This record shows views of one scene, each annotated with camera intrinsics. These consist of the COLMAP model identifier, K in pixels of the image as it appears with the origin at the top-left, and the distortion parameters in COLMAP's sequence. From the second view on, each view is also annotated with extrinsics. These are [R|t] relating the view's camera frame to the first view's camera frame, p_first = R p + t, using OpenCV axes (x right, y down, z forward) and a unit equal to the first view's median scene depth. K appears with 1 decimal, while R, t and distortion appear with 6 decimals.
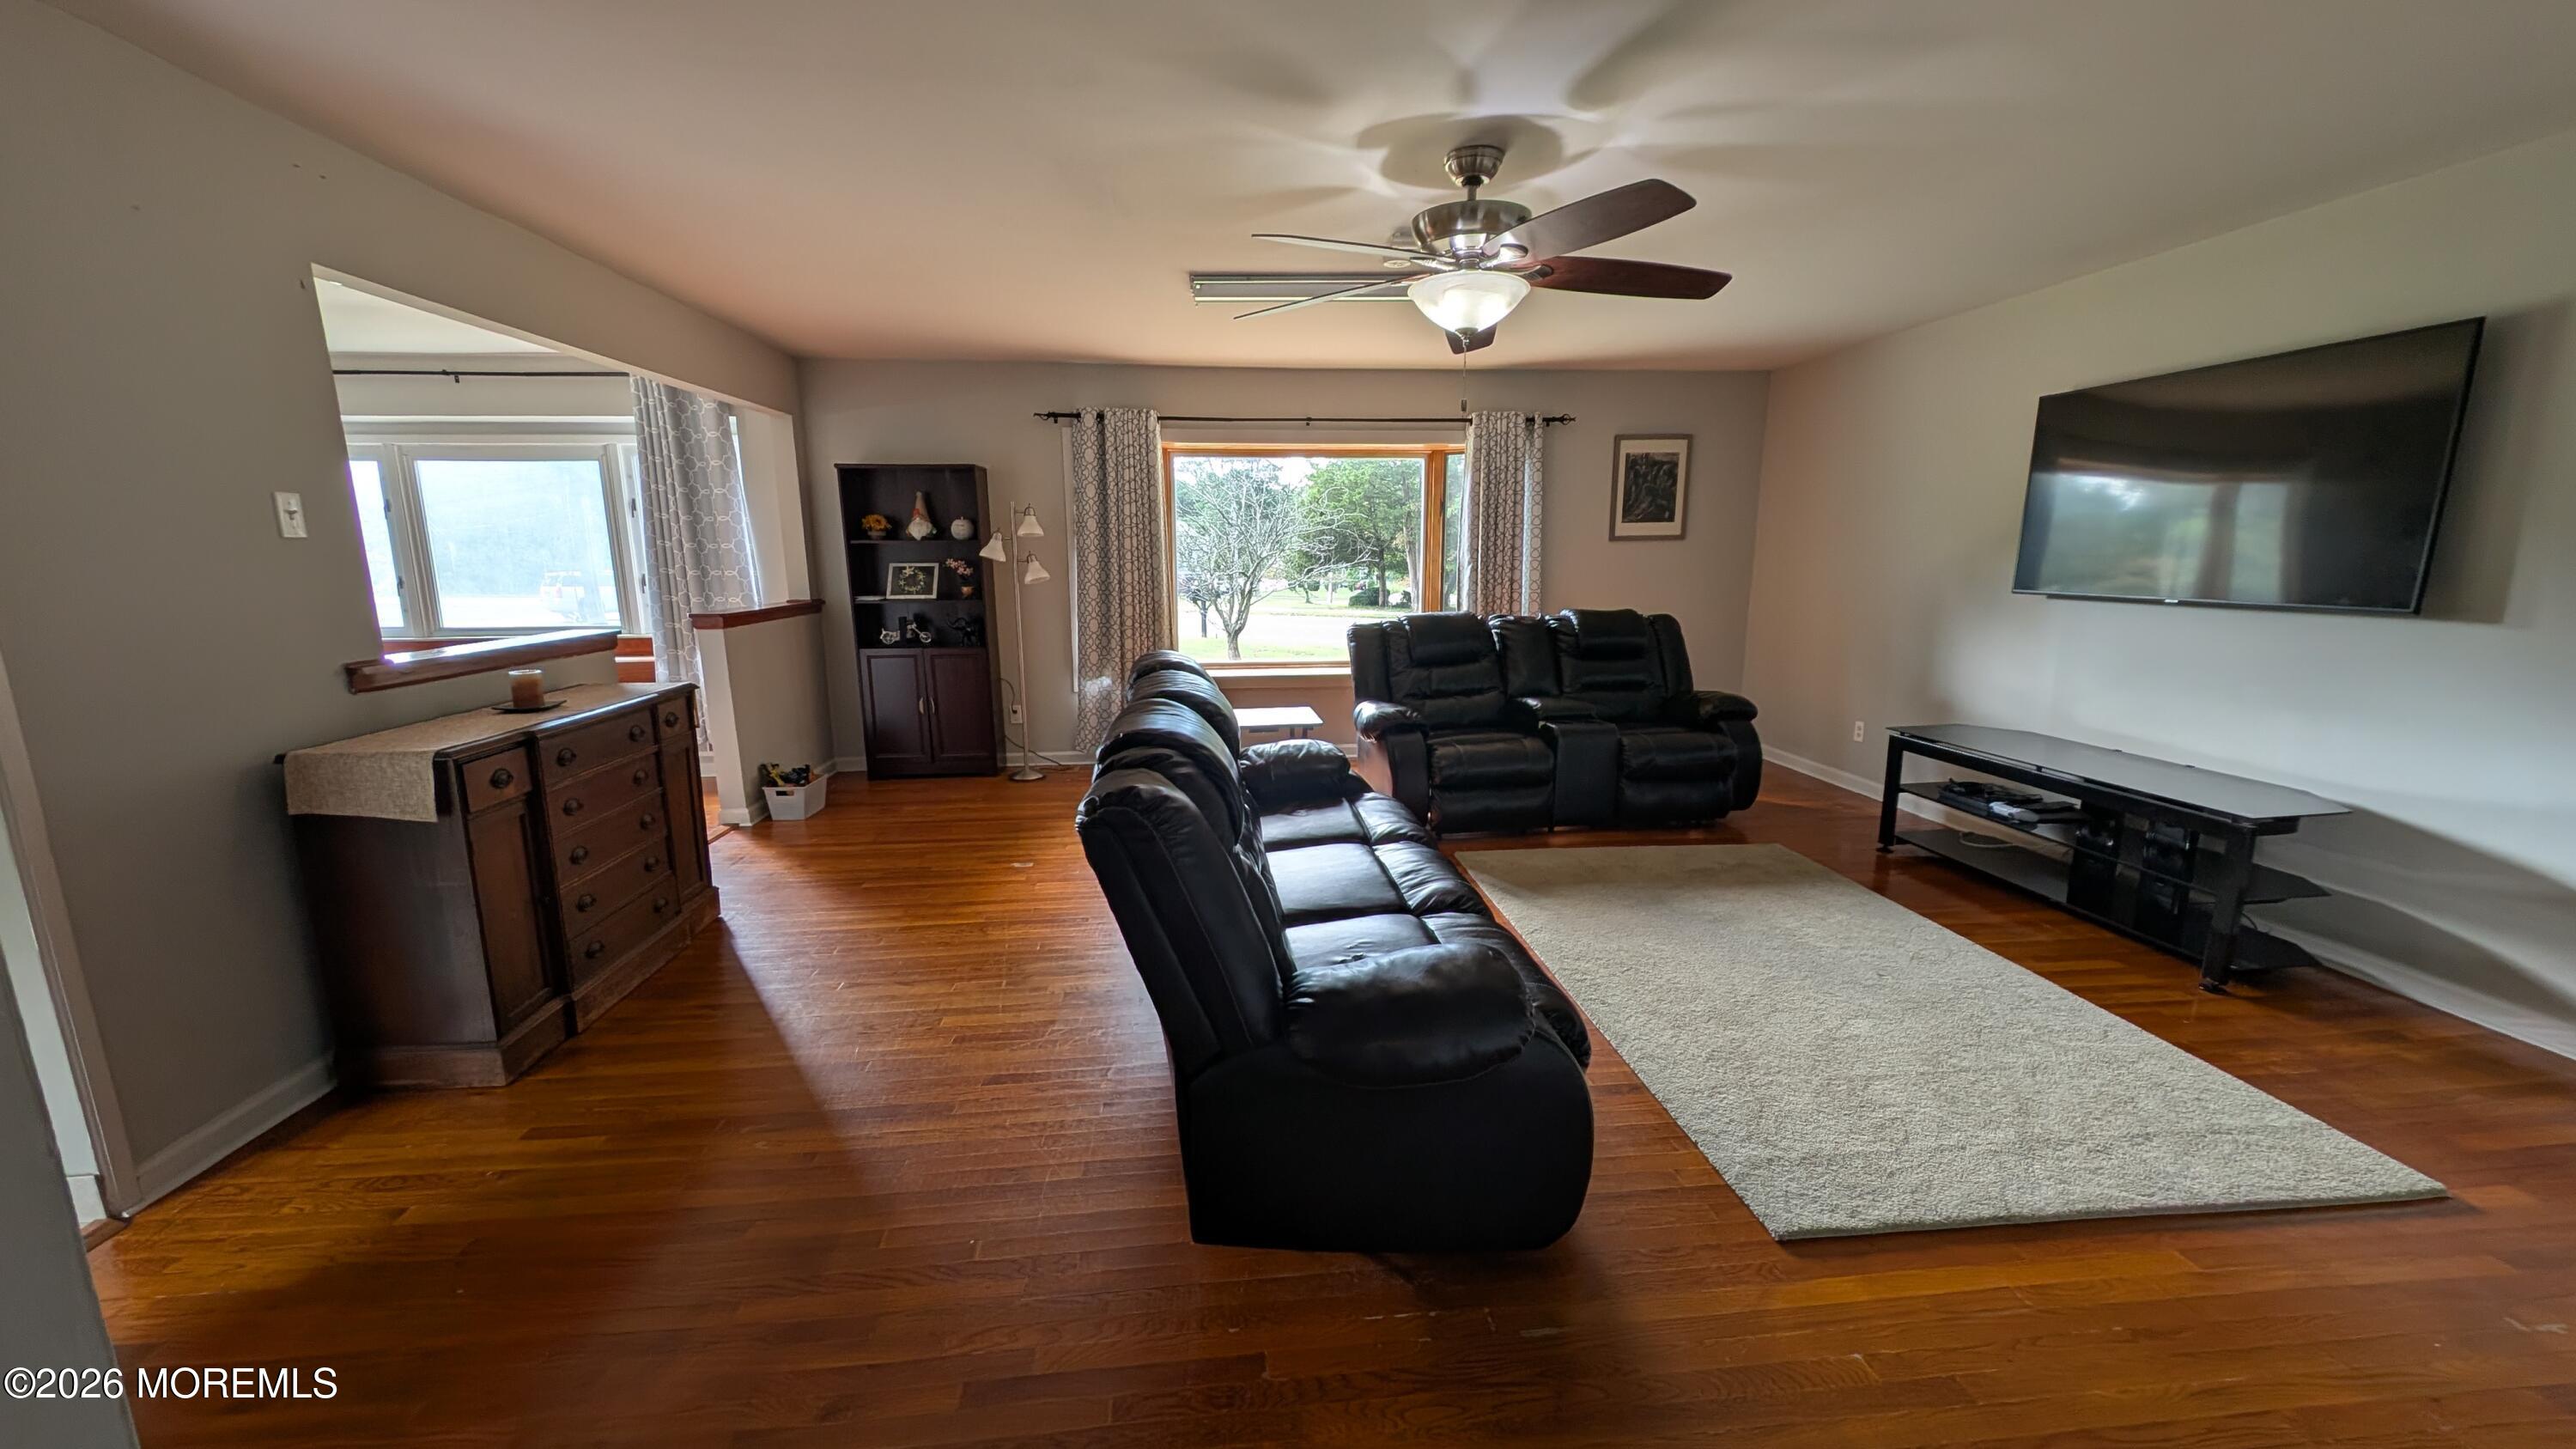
lens RADIAL K [[956.2, 0, 1285.3], [0, 956.2, 720.5], [0, 0, 1]] dist [0.019917, -0.010642]
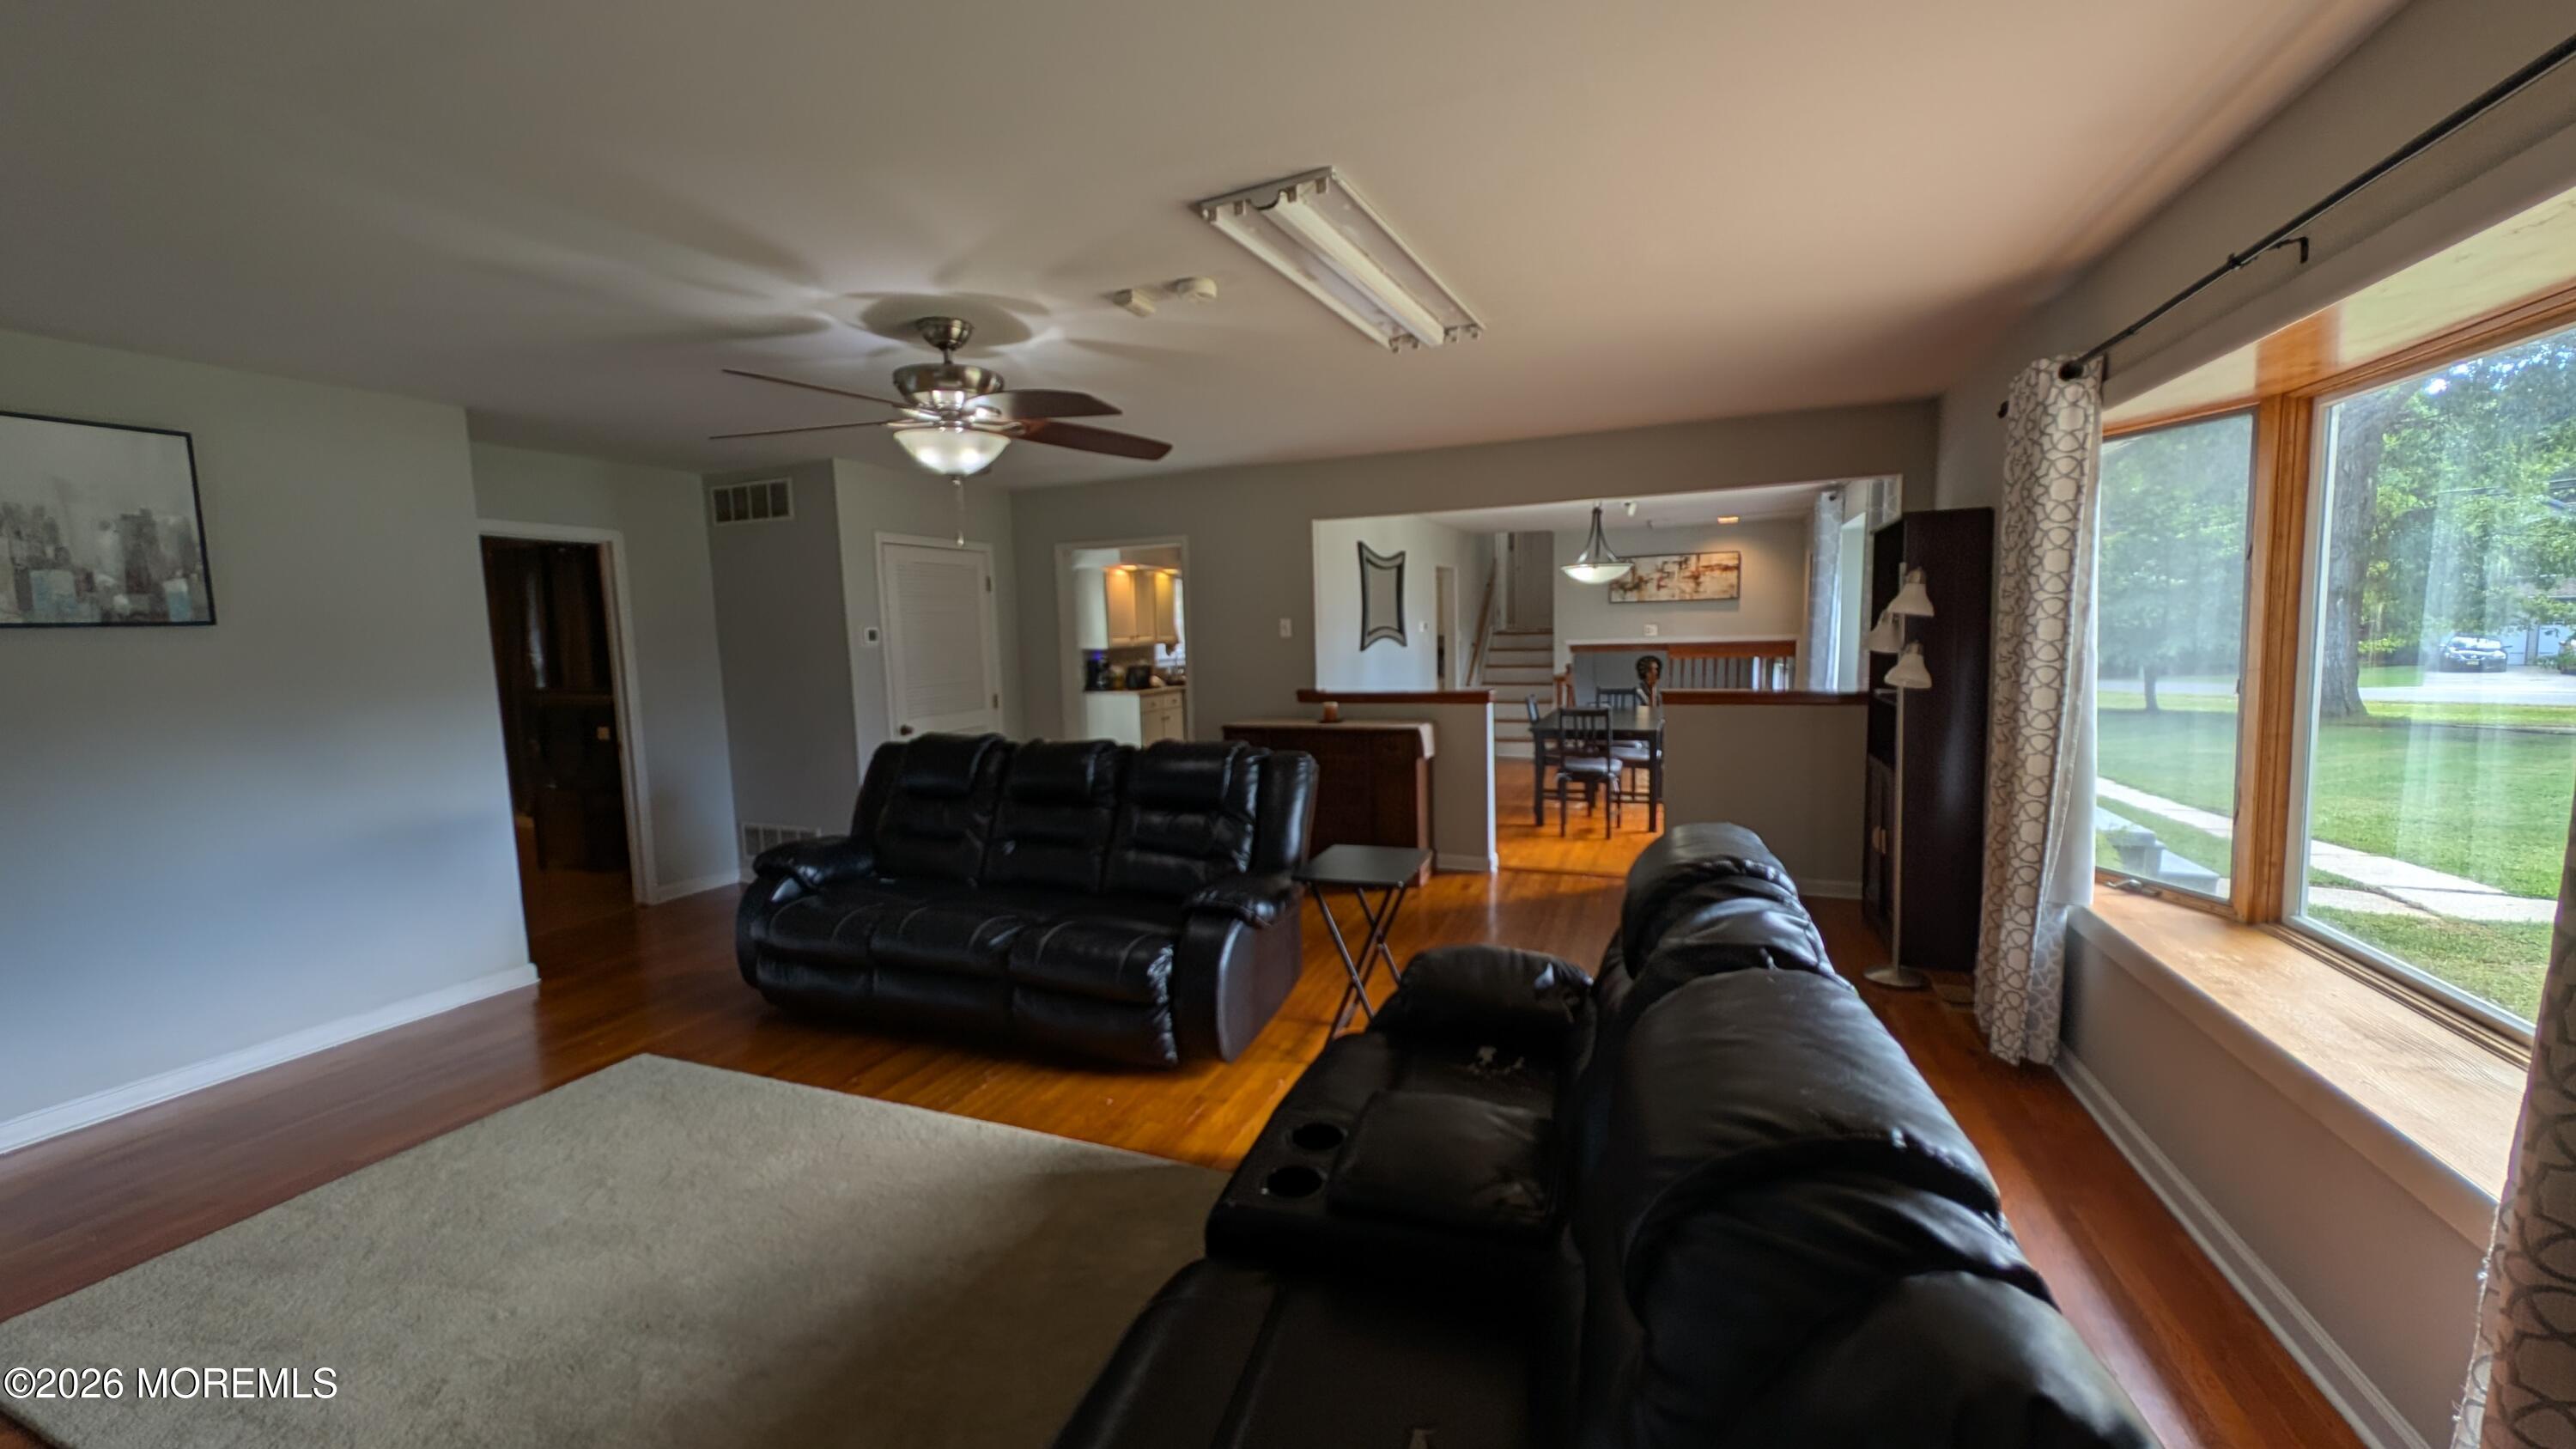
lens RADIAL K [[956.2, 0, 1285.3], [0, 956.2, 720.5], [0, 0, 1]] dist [0.019917, -0.010642]
pose [[-0.458662, 0.100567, -0.882902, 0.495474], [-0.128271, 0.975676, 0.177771, -0.179798], [0.879304, 0.194787, -0.434606, 0.905968]]
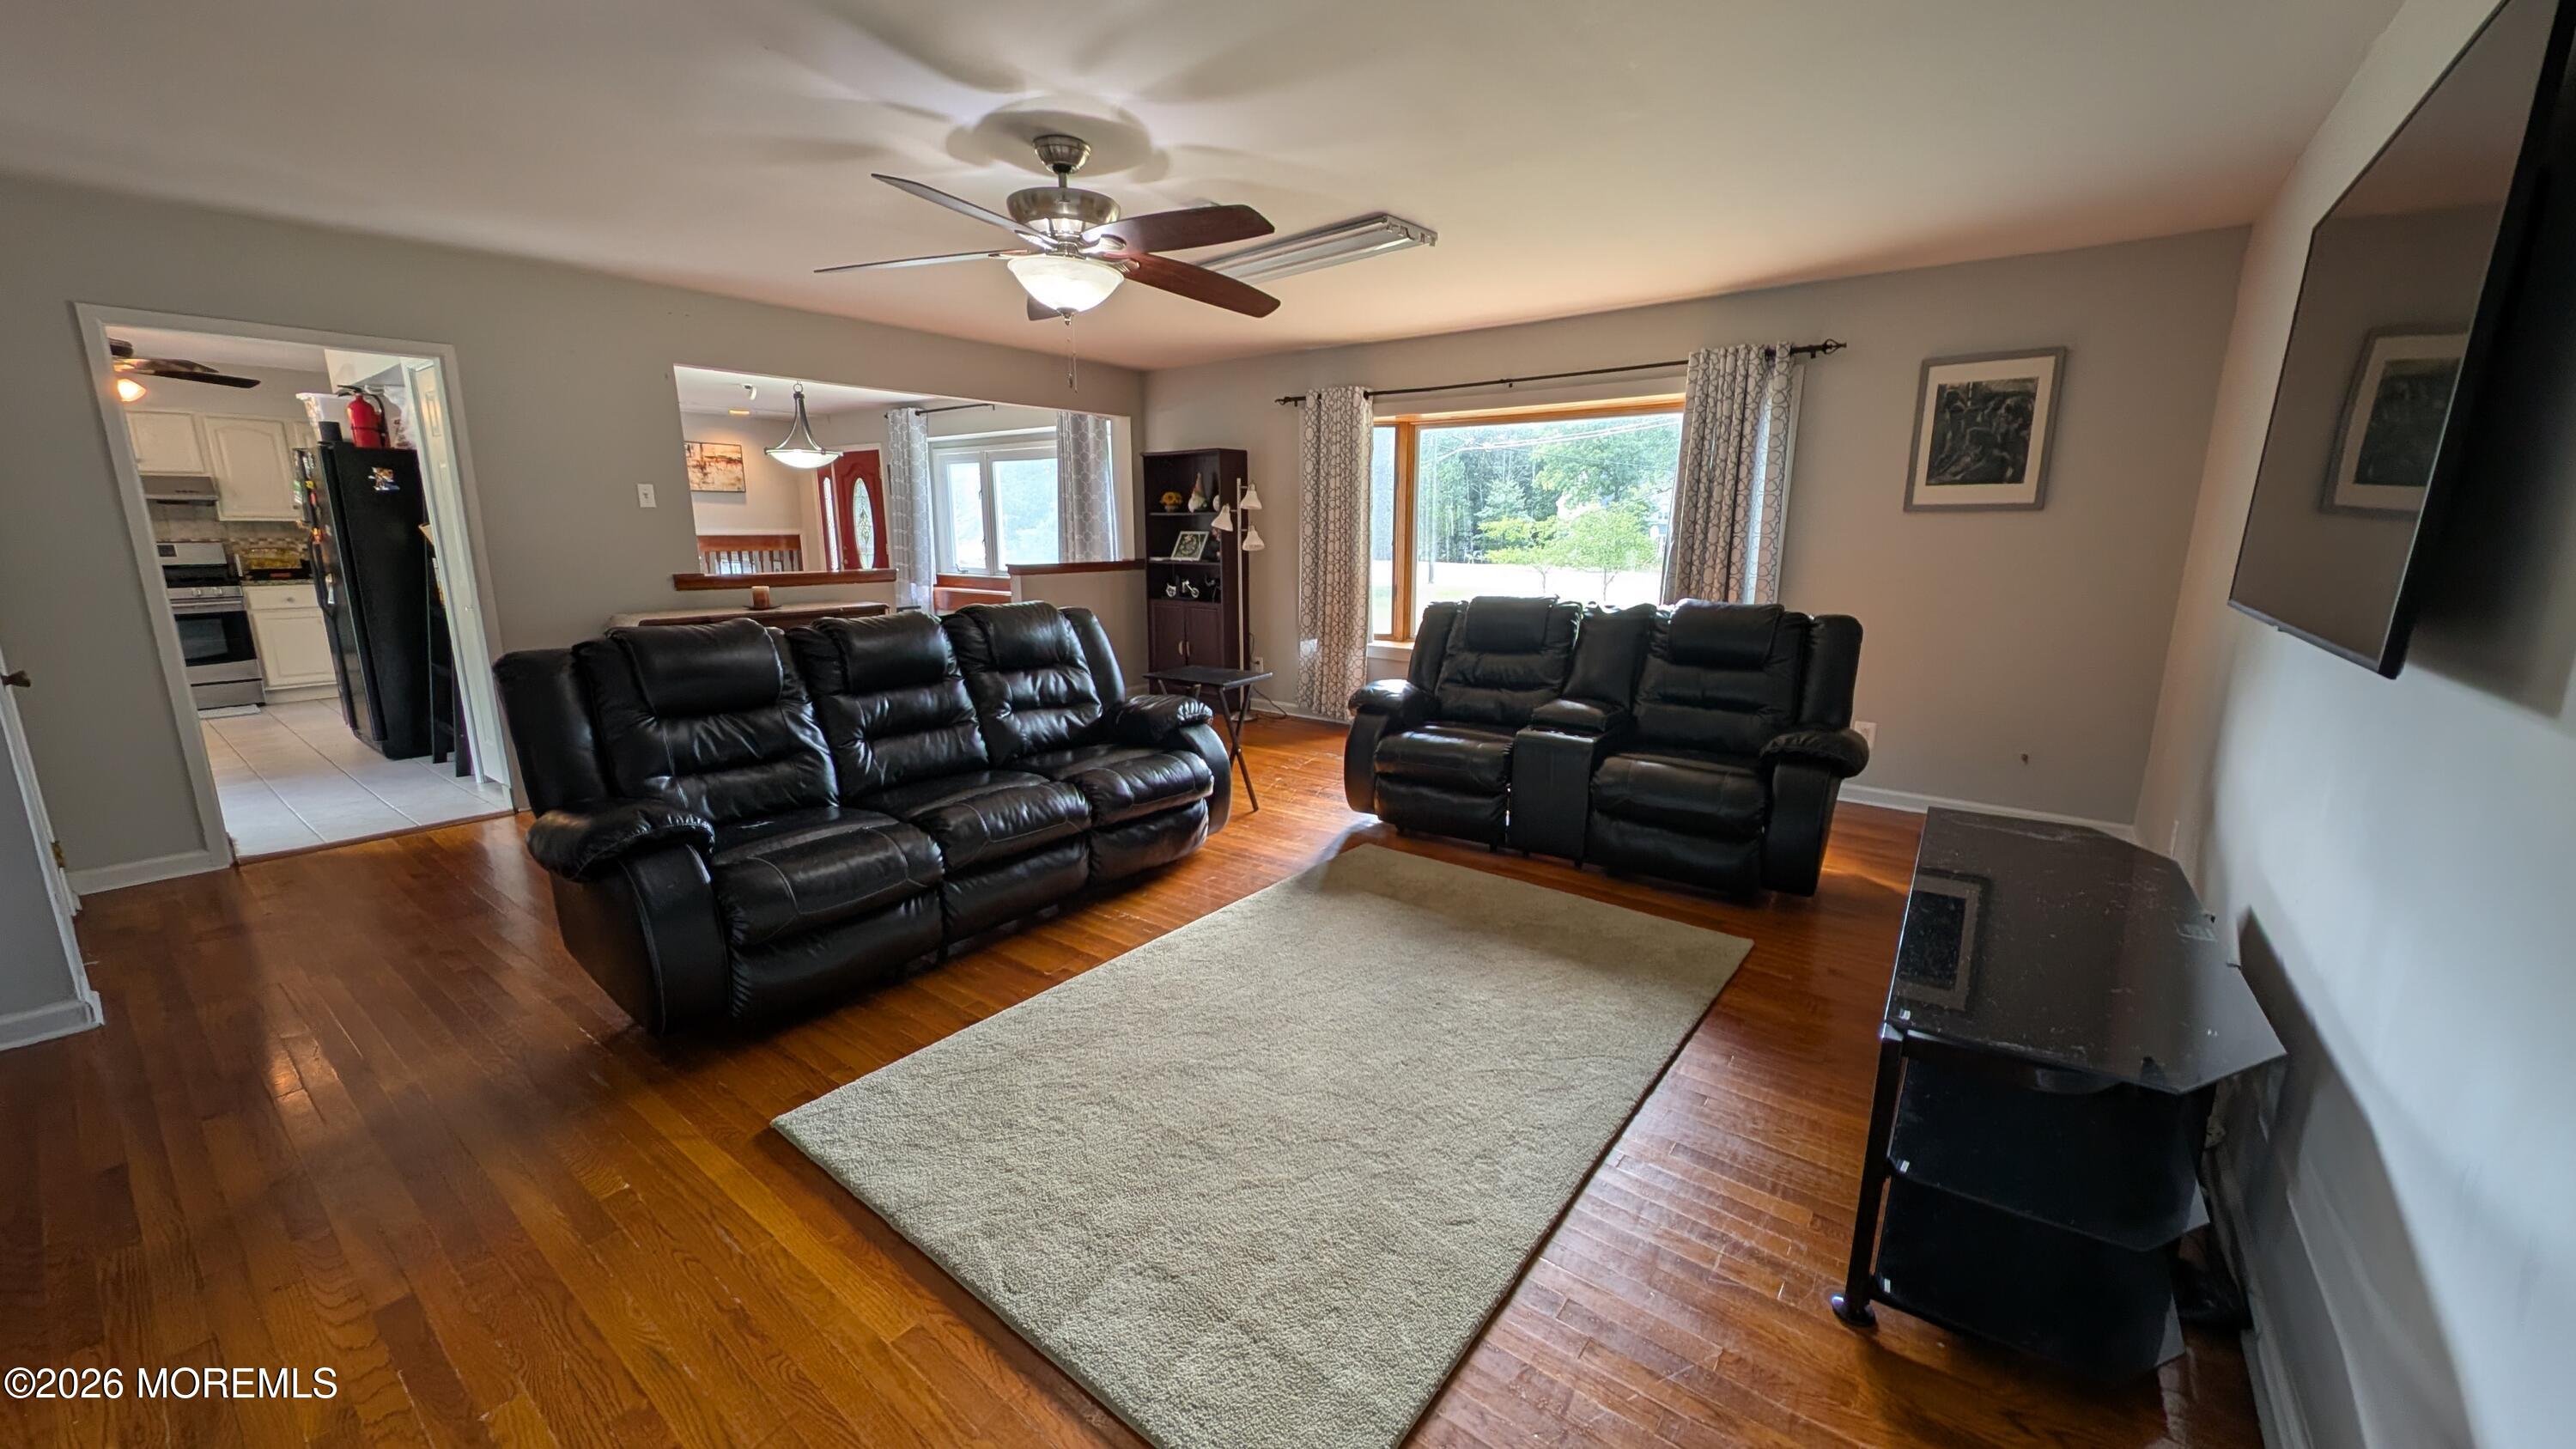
lens RADIAL K [[956.2, 0, 1285.3], [0, 956.2, 720.5], [0, 0, 1]] dist [0.019917, -0.010642]
pose [[0.727546, 0.145244, -0.670508, 0.552754], [-0.128447, 0.988889, 0.074838, -0.032176], [0.673927, 0.031676, 0.738118, 0.187373]]
